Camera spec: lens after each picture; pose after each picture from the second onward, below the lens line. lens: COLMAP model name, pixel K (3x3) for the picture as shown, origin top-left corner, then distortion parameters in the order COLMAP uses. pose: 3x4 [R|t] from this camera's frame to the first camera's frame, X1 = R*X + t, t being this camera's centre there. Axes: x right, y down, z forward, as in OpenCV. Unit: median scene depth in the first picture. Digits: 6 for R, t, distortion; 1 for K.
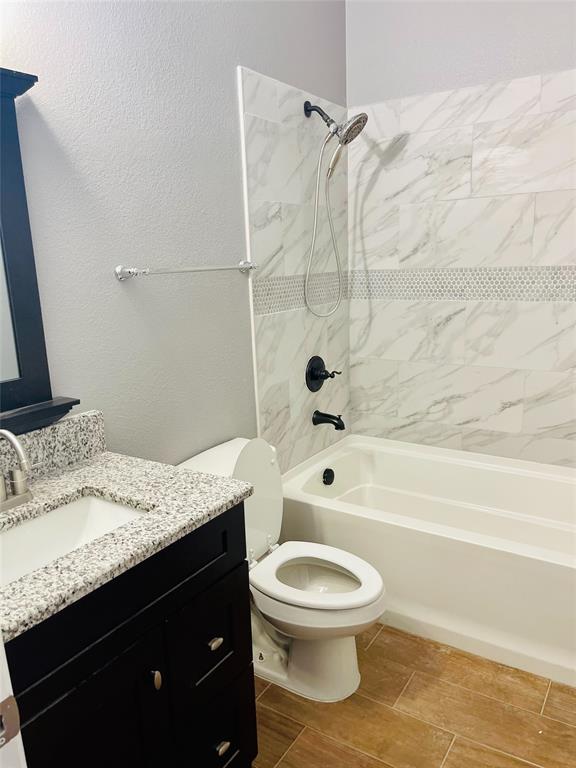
lens RADIAL K [[579.8, 0, 285.2], [0, 579.8, 381.4], [0, 0, 1]] dist [0.070746, -0.091126]
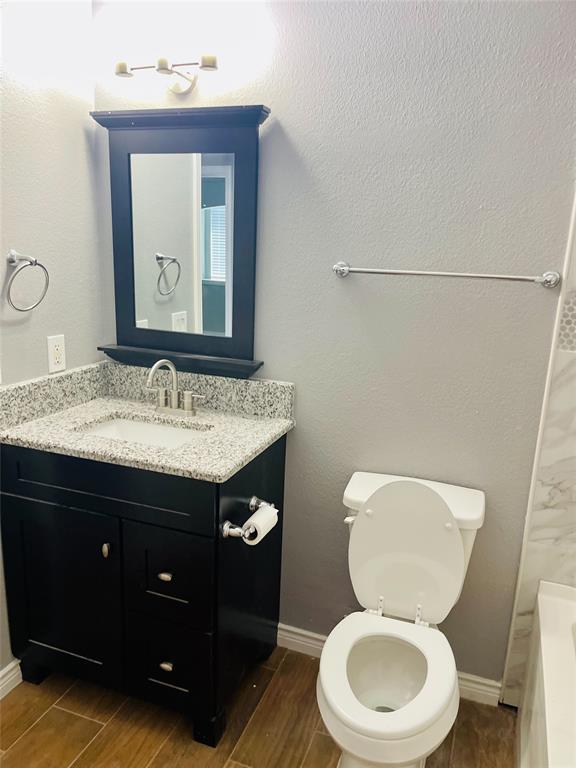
lens RADIAL K [[579.8, 0, 285.9], [0, 579.8, 388.8], [0, 0, 1]] dist [0.070746, -0.091126]
pose [[0.220708, 0.268641, -0.937614, 0.840026], [-0.251009, 0.944585, 0.211553, -0.201208], [0.942487, 0.188658, 0.275909, 0.735180]]
